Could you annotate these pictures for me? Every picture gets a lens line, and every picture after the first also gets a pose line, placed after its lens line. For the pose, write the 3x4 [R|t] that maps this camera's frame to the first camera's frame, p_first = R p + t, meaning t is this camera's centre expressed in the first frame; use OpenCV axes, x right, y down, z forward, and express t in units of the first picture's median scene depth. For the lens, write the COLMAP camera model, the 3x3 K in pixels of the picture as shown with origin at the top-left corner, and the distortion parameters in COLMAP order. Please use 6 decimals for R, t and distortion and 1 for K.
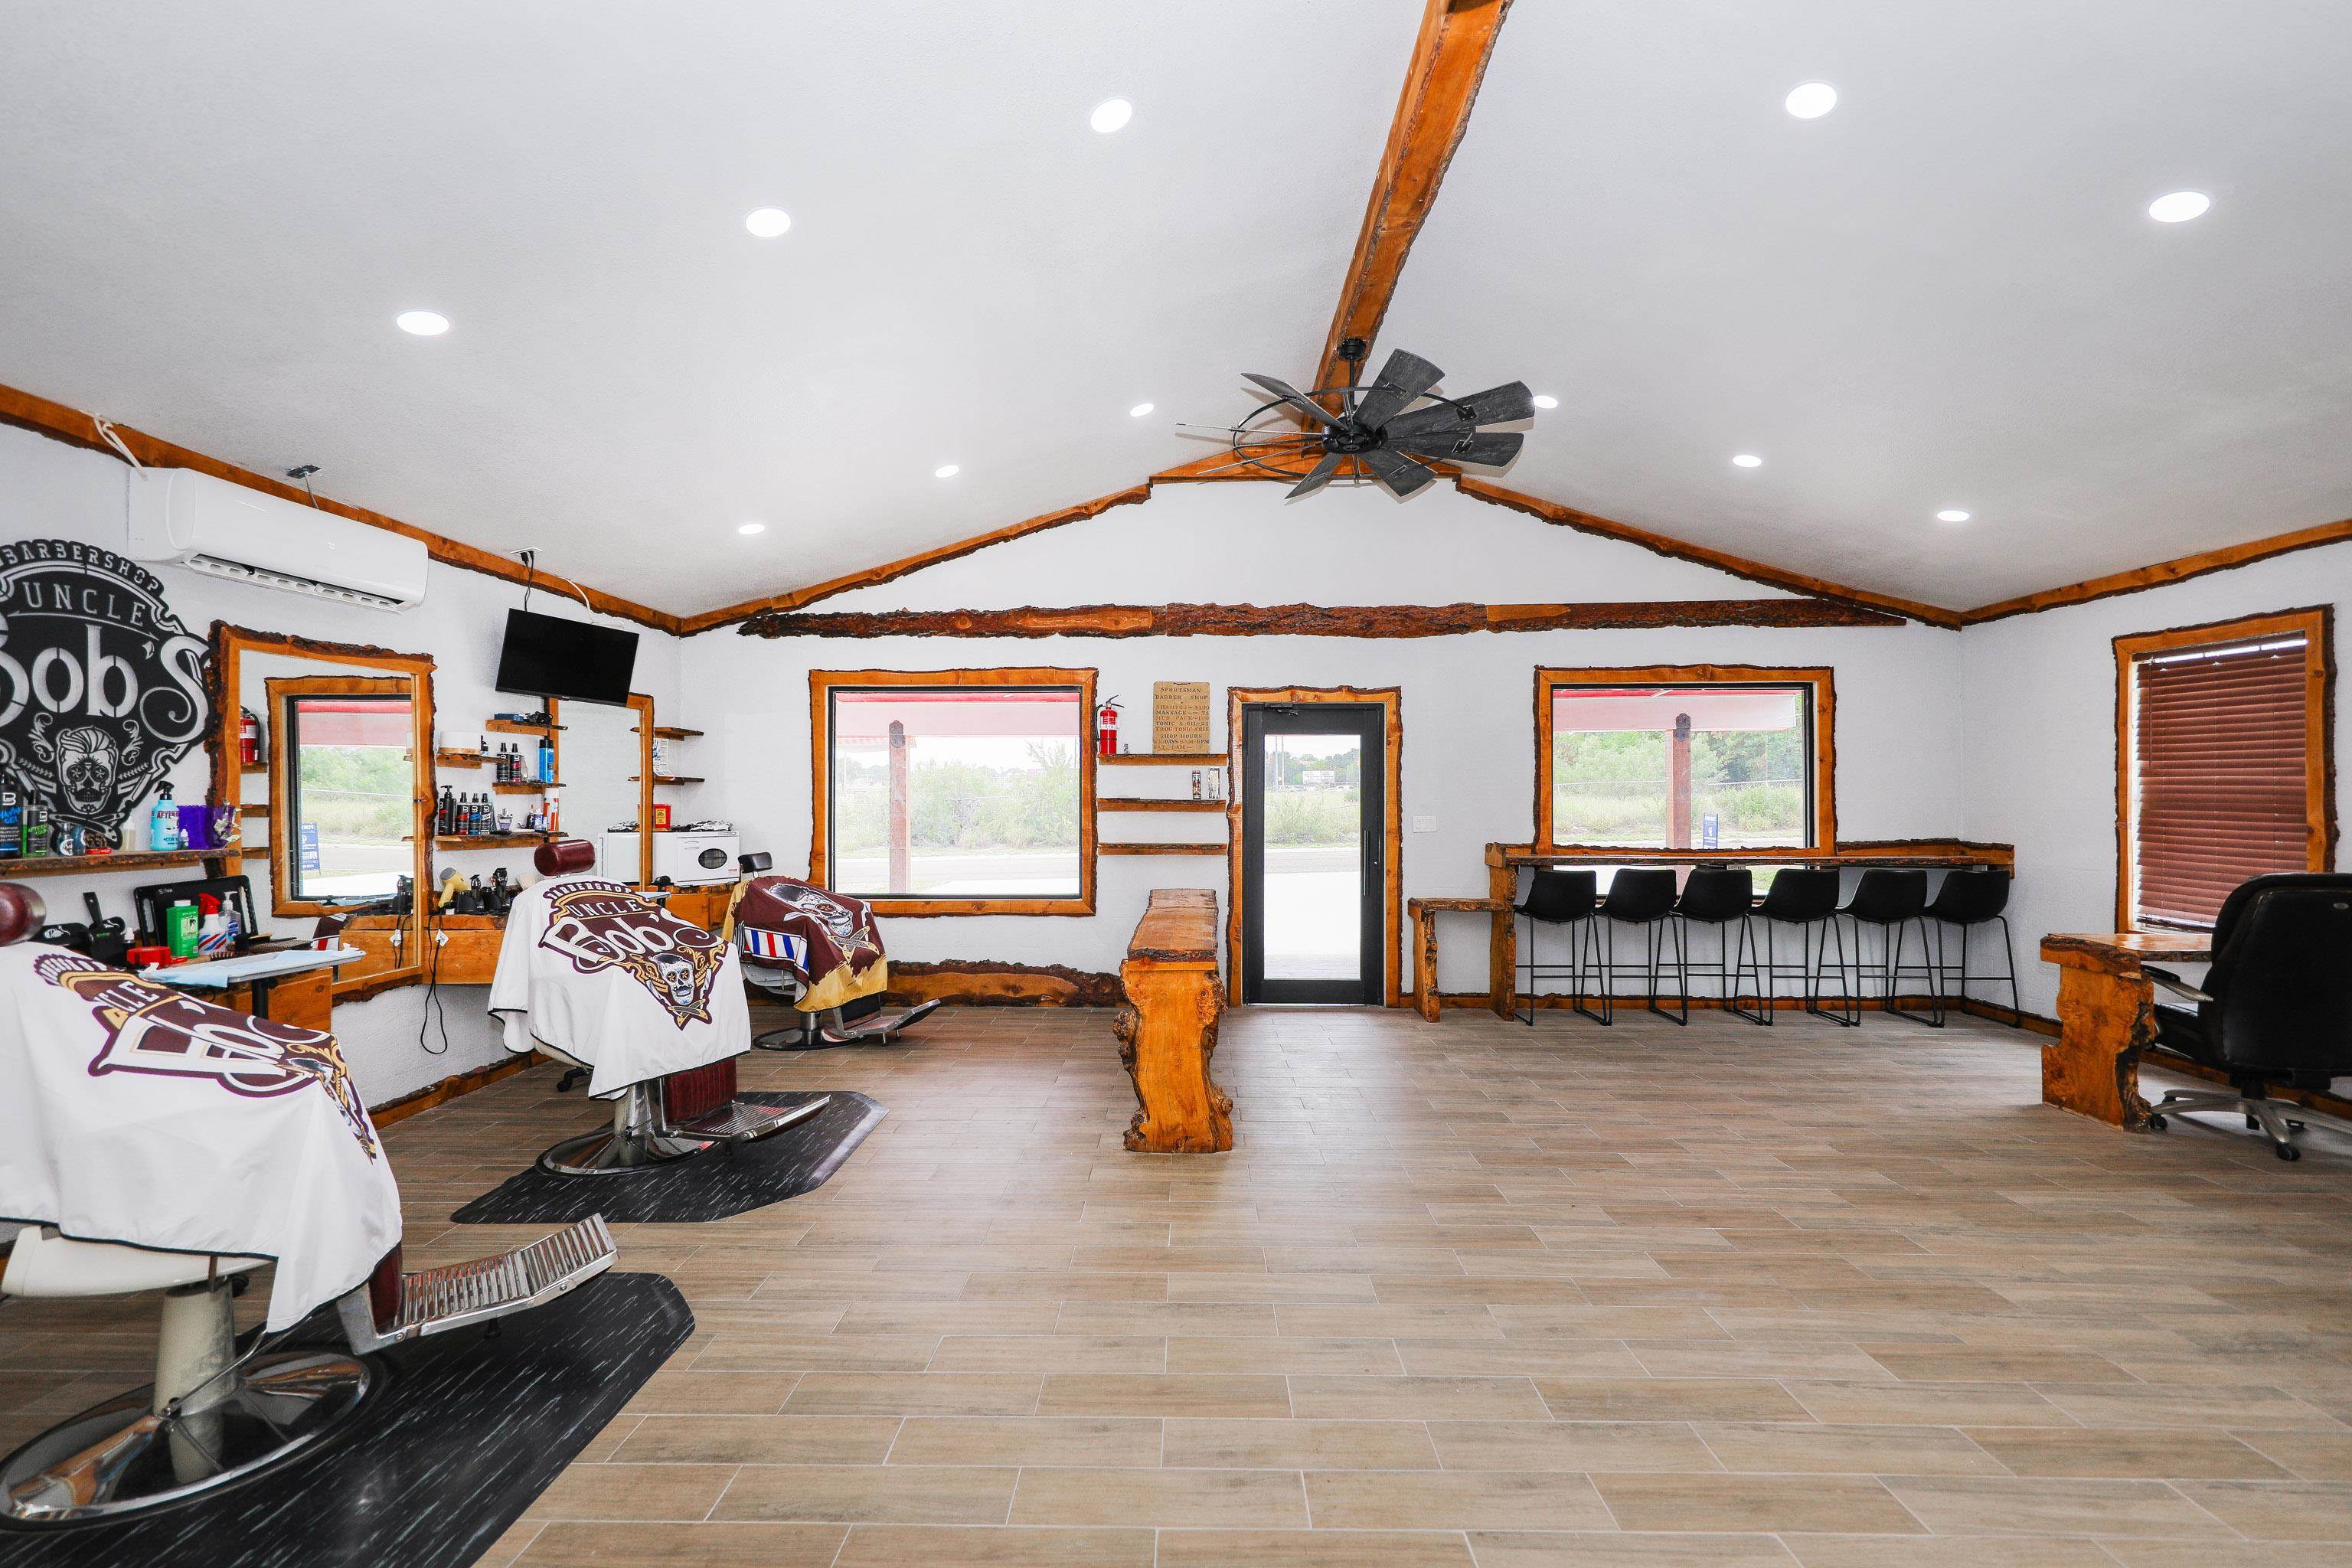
lens RADIAL K [[1019.5, 0, 1168.5], [0, 1019.5, 793.3], [0, 0, 1]] dist [0.016613, -0.007363]
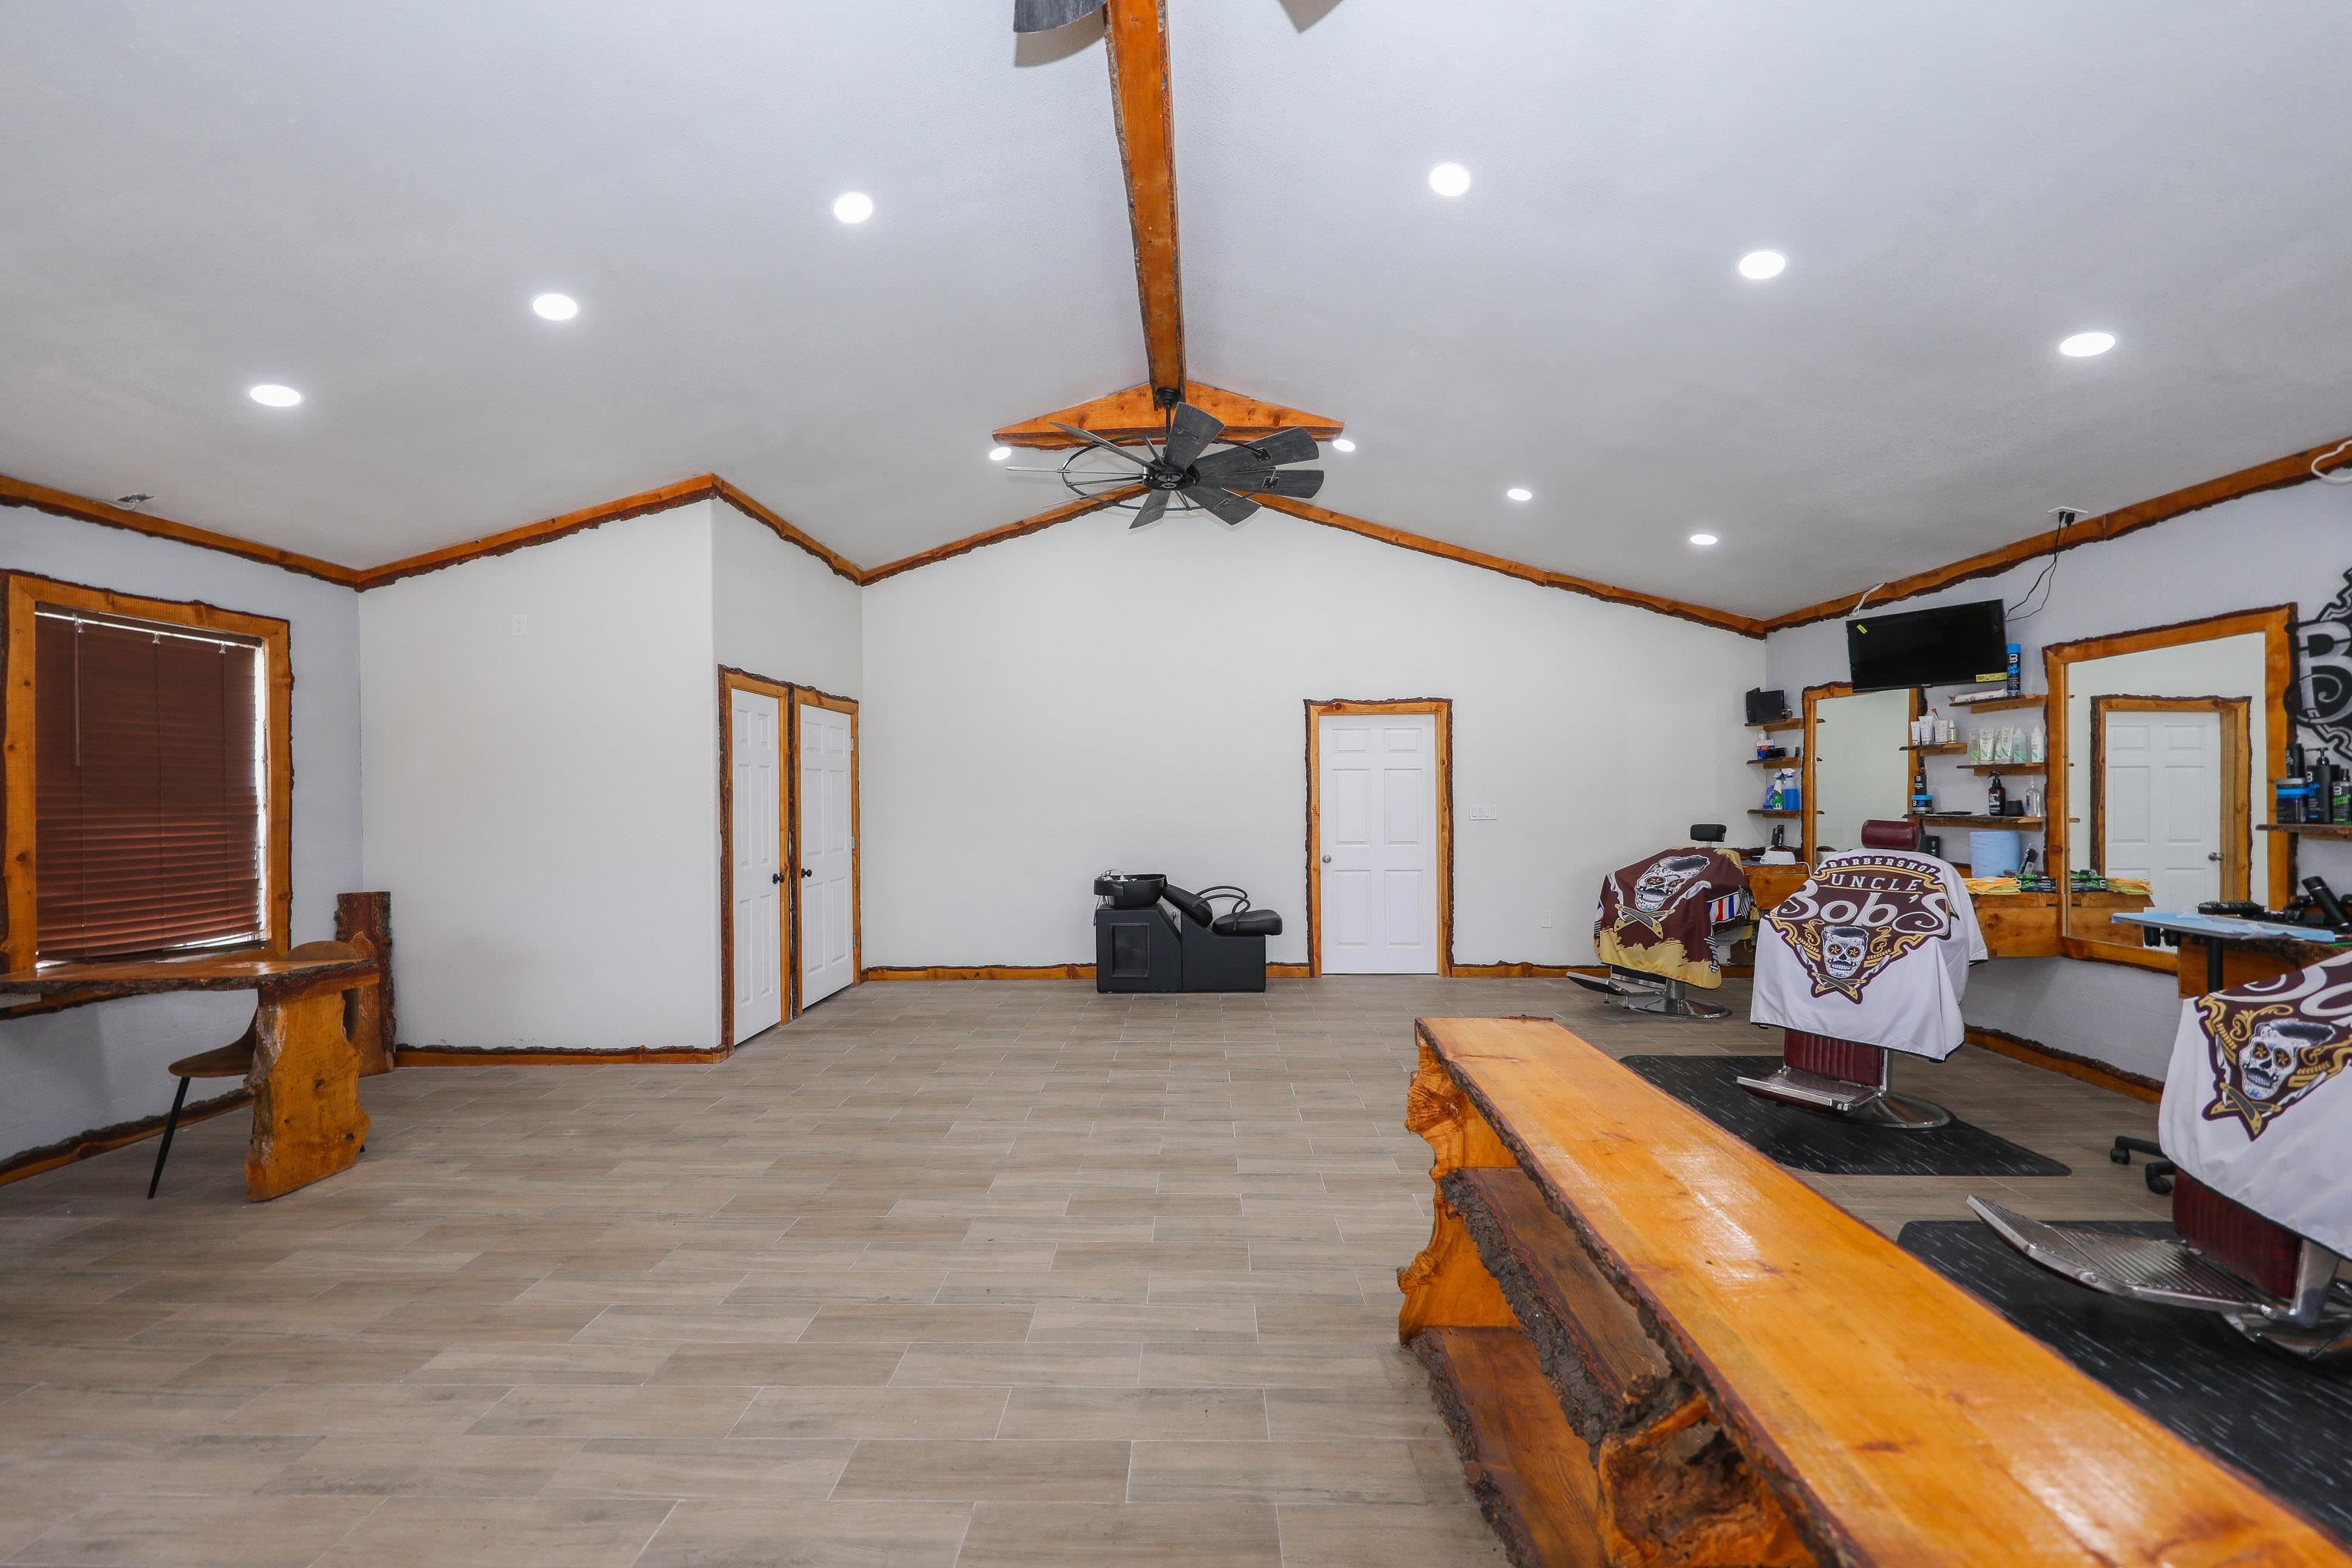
lens RADIAL K [[924.0, 0, 1180.8], [0, 924.0, 794.8], [0, 0, 1]] dist [0.012431, -0.006638]
pose [[-0.999934, 0.011476, 0.001075, 0.141330], [0.011470, 0.999922, -0.004999, 0.009429], [-0.001132, -0.004987, -0.999987, 1.161535]]
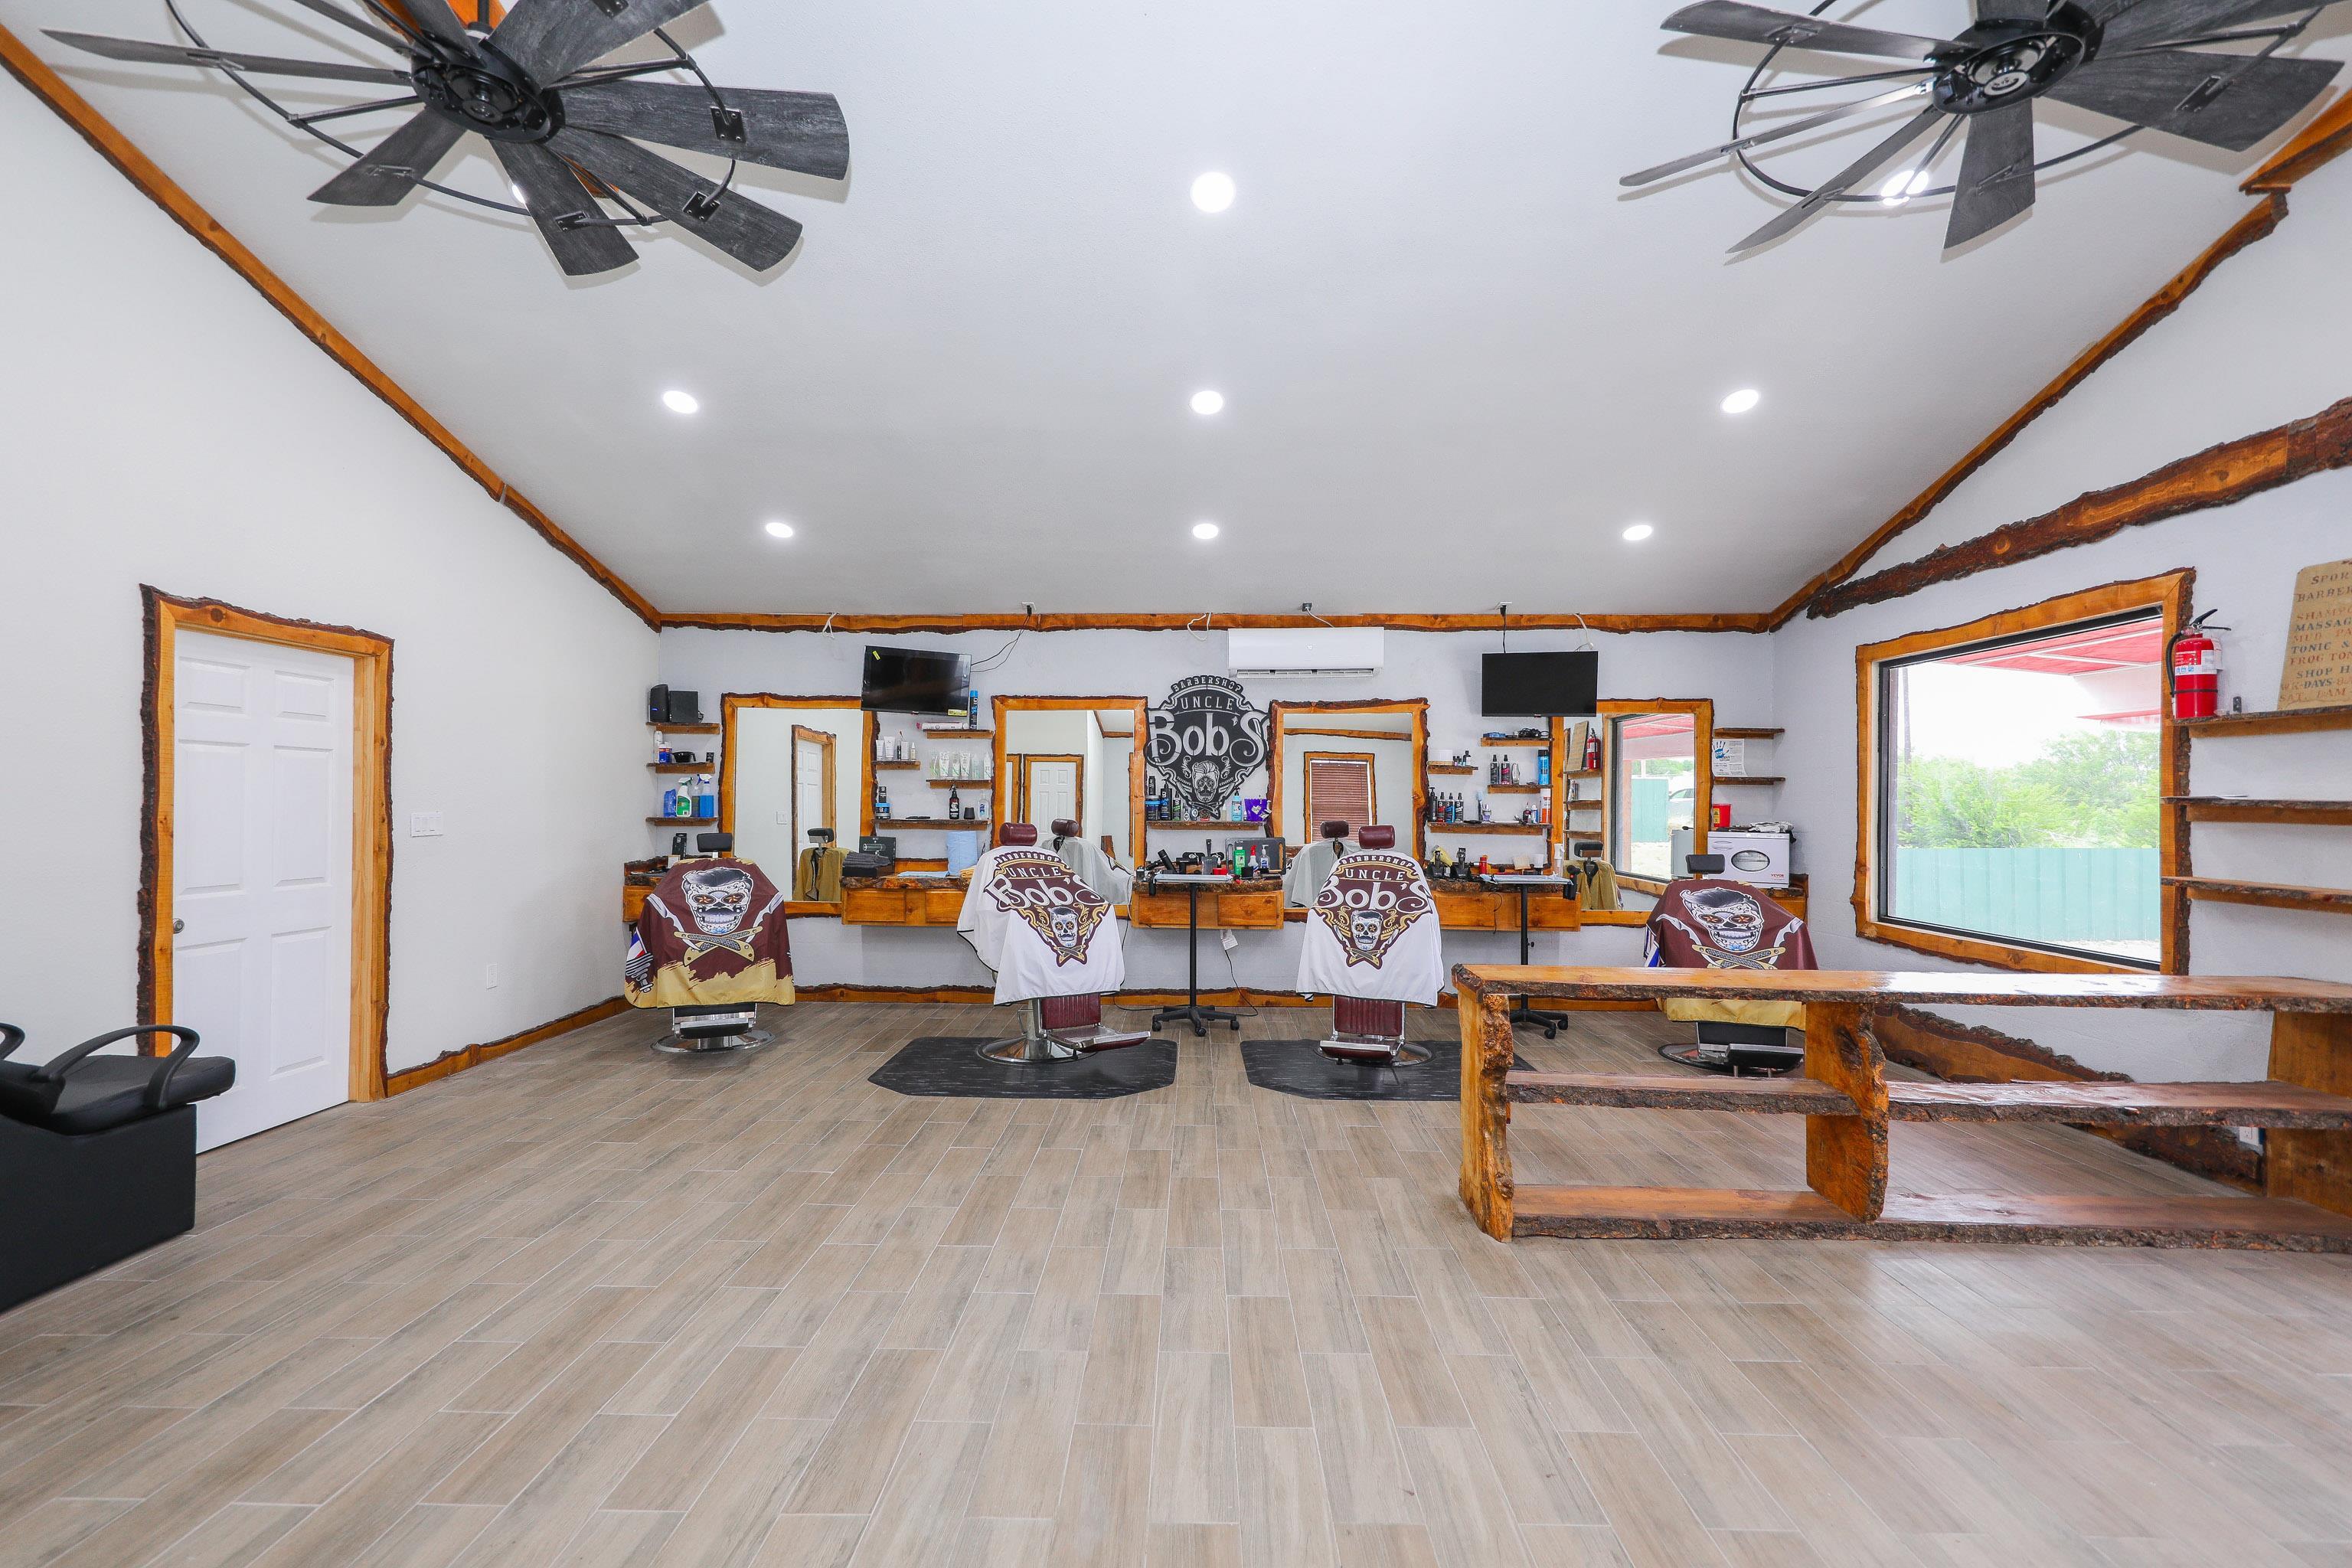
lens RADIAL K [[1012.9, 0, 1175.2], [0, 1012.9, 793.3], [0, 0, 1]] dist [0.014984, -0.006974]
pose [[0.003534, -0.005622, -0.999978, 0.618375], [-0.002146, 0.999982, -0.005630, 0.008232], [0.999991, 0.002166, 0.003522, 0.551357]]
